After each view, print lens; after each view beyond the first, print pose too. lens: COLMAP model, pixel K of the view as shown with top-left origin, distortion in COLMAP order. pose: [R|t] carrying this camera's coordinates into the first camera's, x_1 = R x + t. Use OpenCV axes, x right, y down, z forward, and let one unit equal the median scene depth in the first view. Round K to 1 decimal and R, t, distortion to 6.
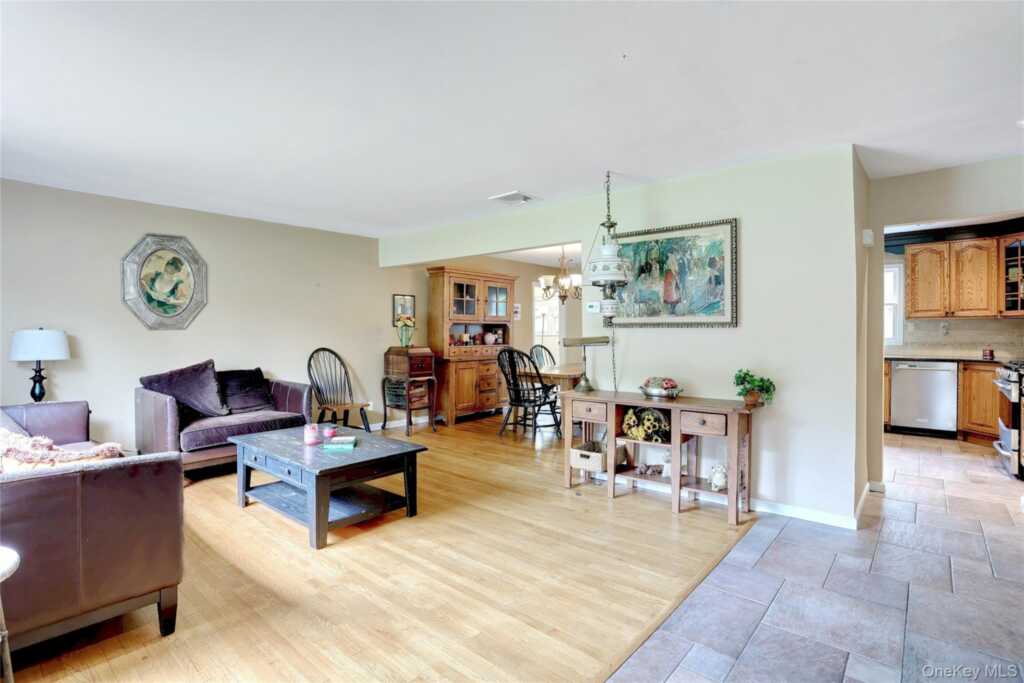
lens RADIAL K [[499.1, 0, 490.0], [0, 499.1, 337.6], [0, 0, 1]] dist [-0.057236, 0.015062]
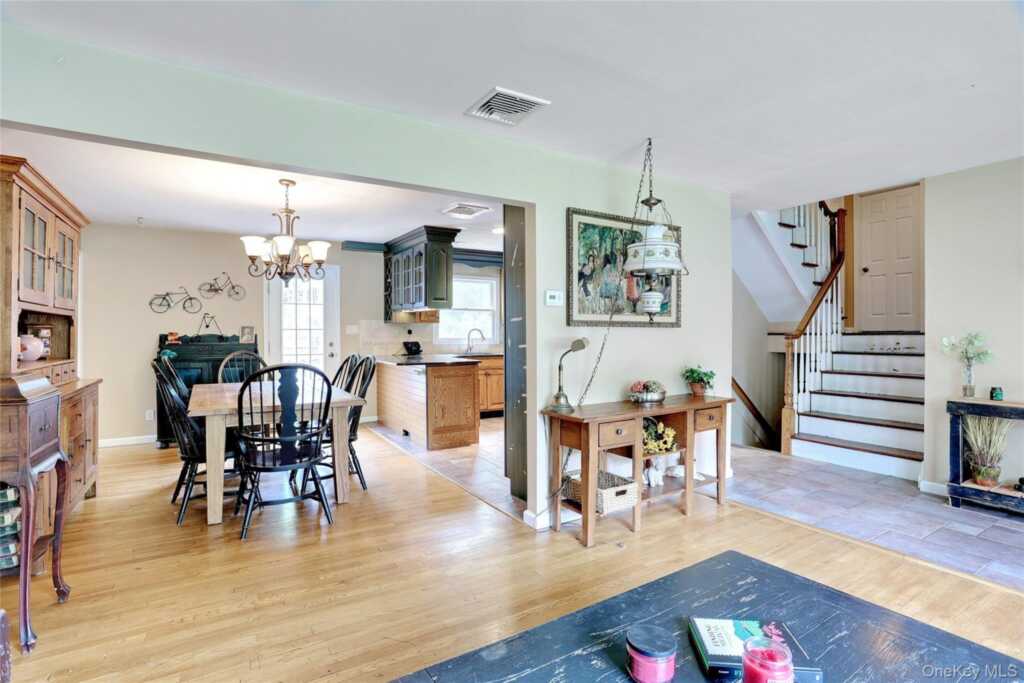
lens RADIAL K [[499.1, 0, 512.6], [0, 499.1, 338.7], [0, 0, 1]] dist [-0.057236, 0.015062]
pose [[0.272364, -0.007511, 0.962165, -0.448021], [0.012218, 0.999916, 0.004347, -0.003530], [-0.962117, 0.010571, 0.272433, 0.721865]]
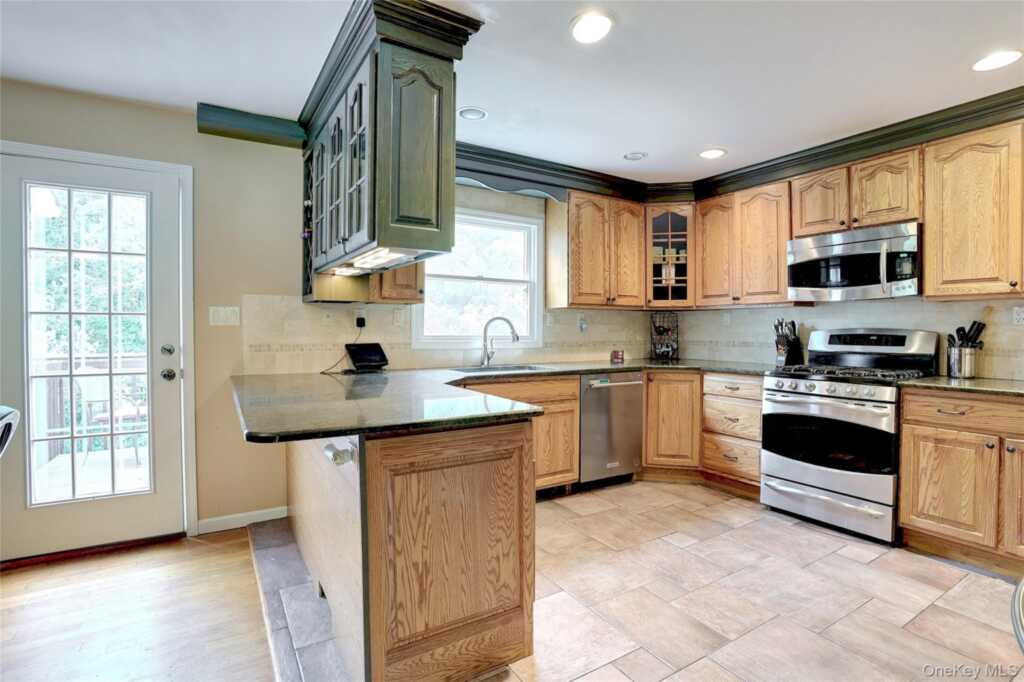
lens RADIAL K [[499.1, 0, 512.0], [0, 499.1, 335.4], [0, 0, 1]] dist [-0.057236, 0.015062]
pose [[0.272276, -0.007959, 0.962186, 0.239074], [0.007352, 0.999954, 0.006191, -0.005261], [-0.962191, 0.005388, 0.272322, 1.010769]]
